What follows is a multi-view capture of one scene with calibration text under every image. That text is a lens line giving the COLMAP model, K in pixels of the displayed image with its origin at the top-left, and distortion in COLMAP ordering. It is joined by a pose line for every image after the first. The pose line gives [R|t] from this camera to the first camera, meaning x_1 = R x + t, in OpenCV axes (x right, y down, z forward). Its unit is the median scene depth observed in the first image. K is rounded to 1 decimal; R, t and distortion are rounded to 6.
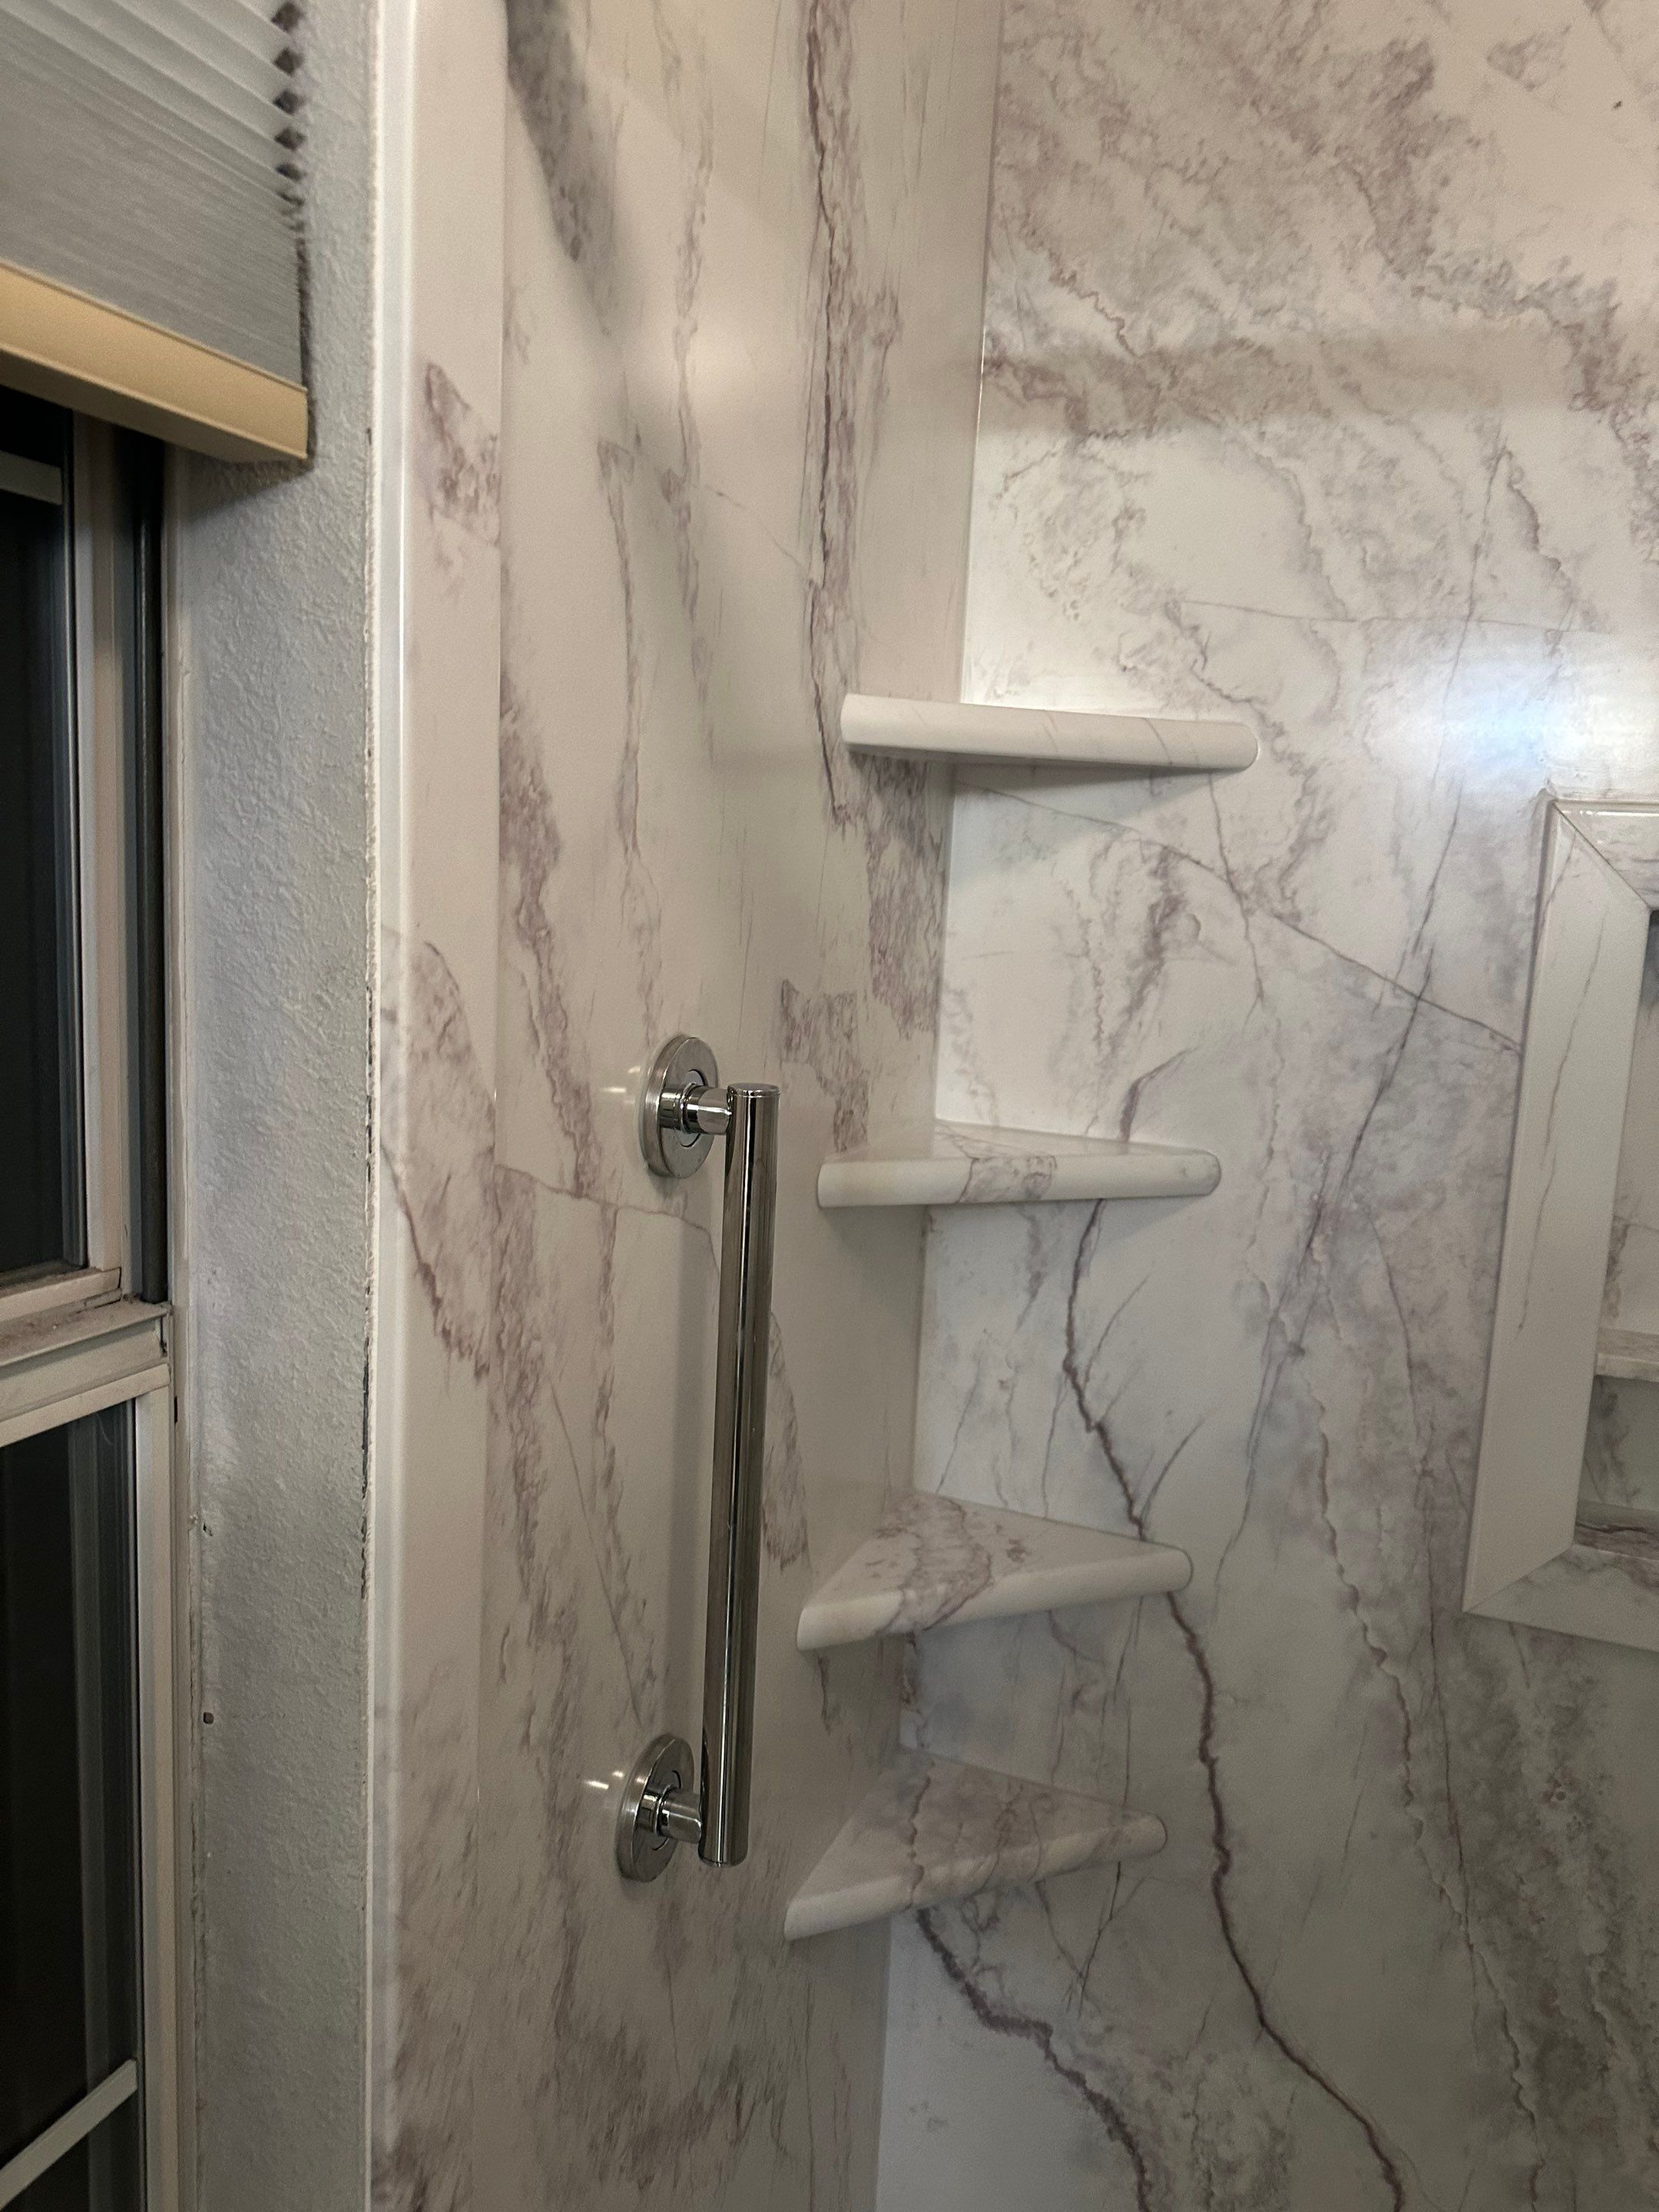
lens RADIAL K [[1551.9, 0, 826.4], [0, 1551.9, 1102.2], [0, 0, 1]] dist [0.054379, -0.074751]
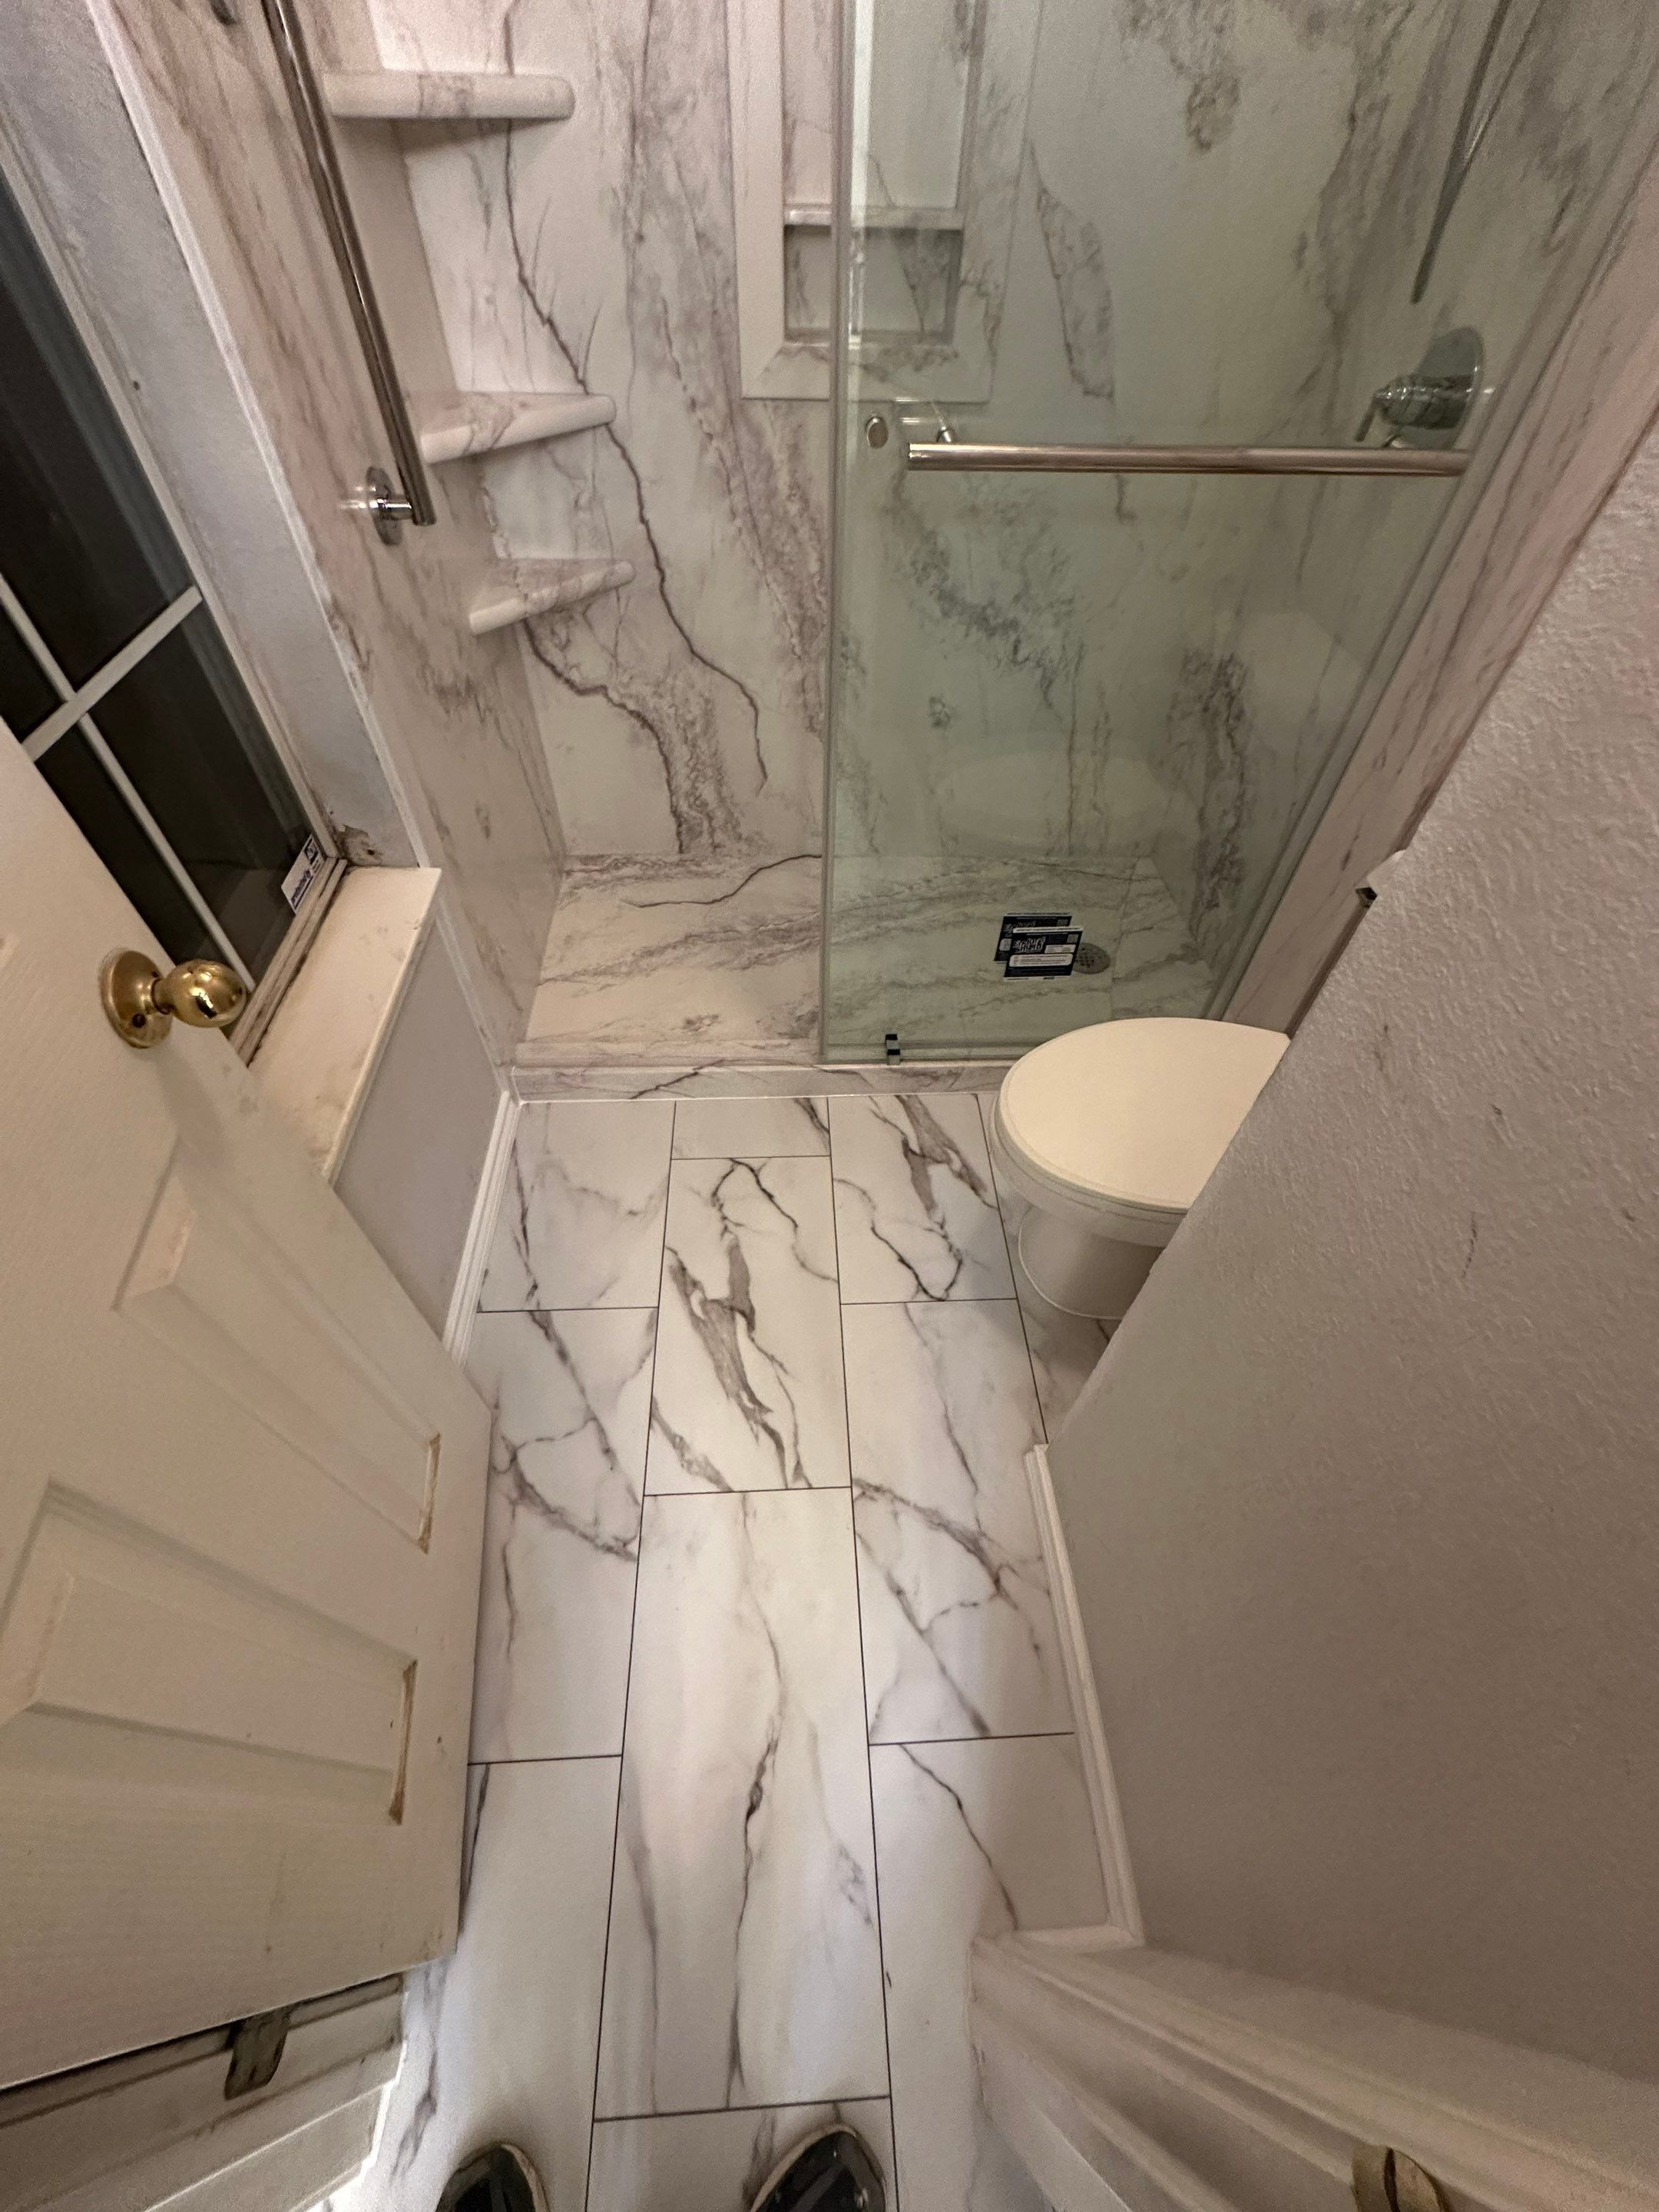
lens RADIAL K [[881.5, 0, 827.1], [0, 881.5, 1114.5], [0, 0, 1]] dist [-0.006141, 0.001029]
pose [[0.905946, -0.342292, 0.249194, -0.113622], [0.082009, 0.719283, 0.689860, 0.217231], [-0.415375, -0.604539, 0.679703, -0.433135]]
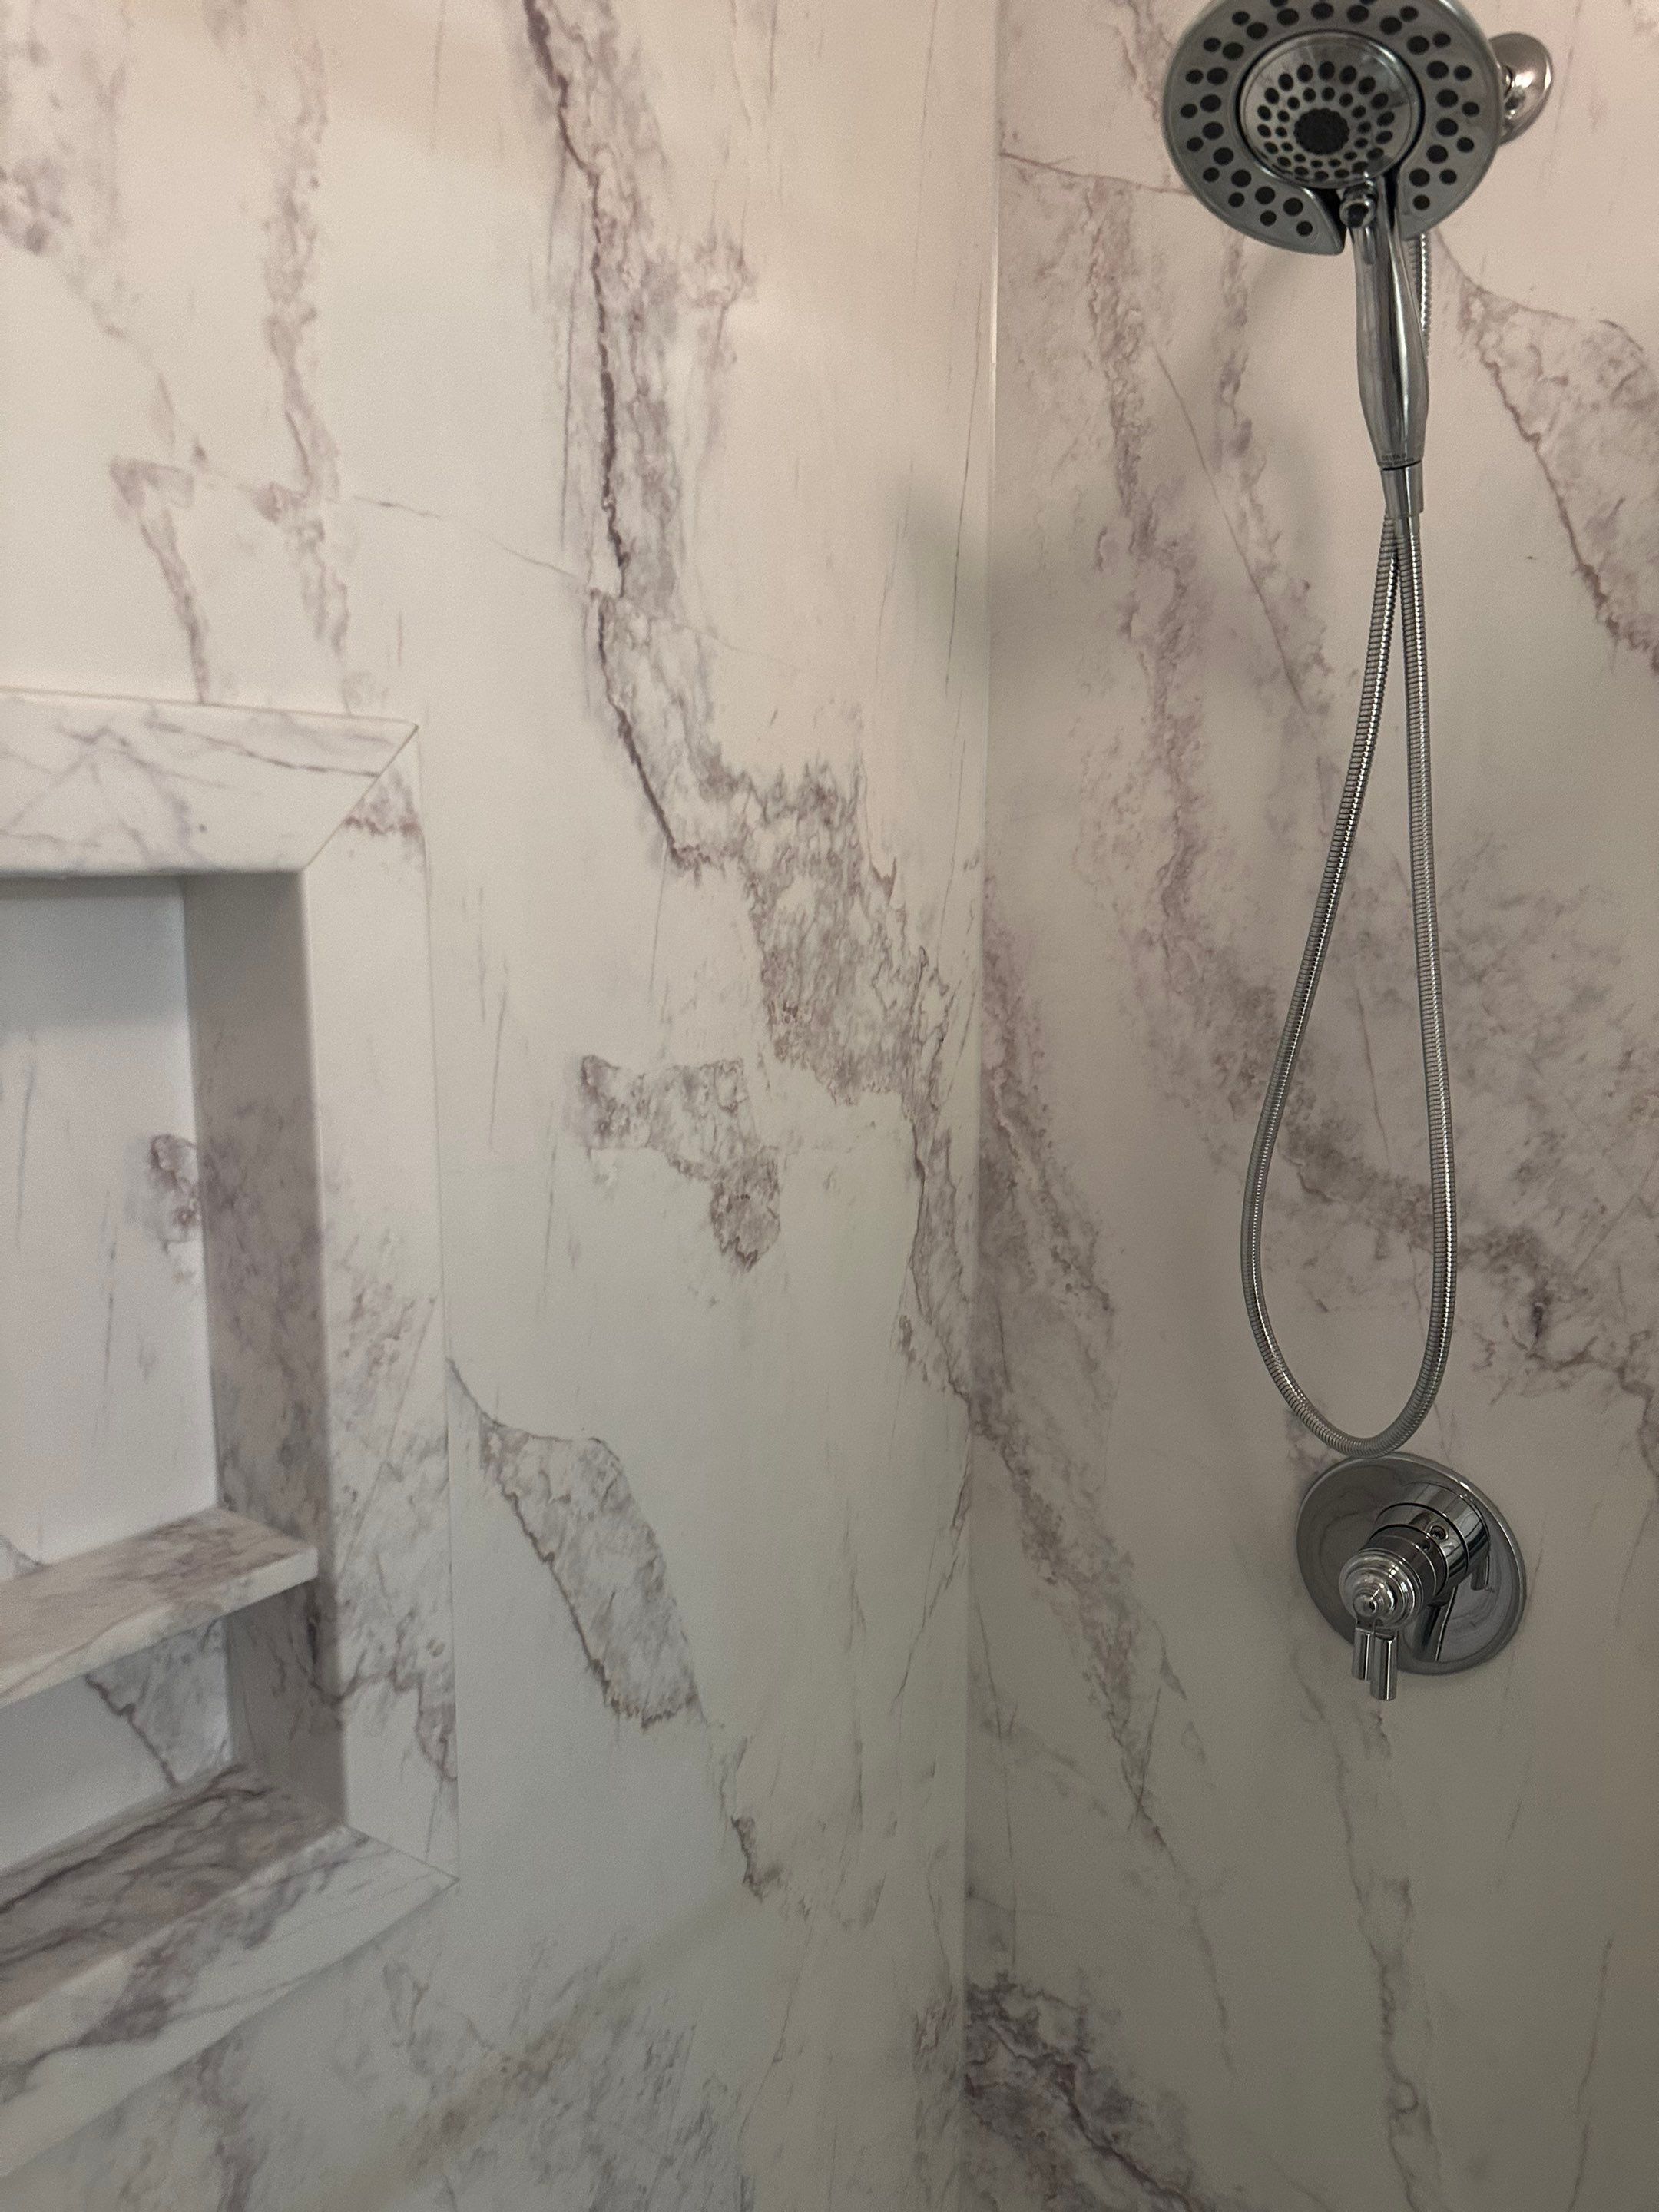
lens RADIAL K [[1551.9, 0, 825.1], [0, 1551.9, 1087.4], [0, 0, 1]] dist [0.054379, -0.074751]
pose [[0.251603, -0.190047, 0.948988, 0.156764], [0.149314, 0.976414, 0.155952, -0.076303], [-0.956243, 0.102459, 0.274045, 0.494184]]
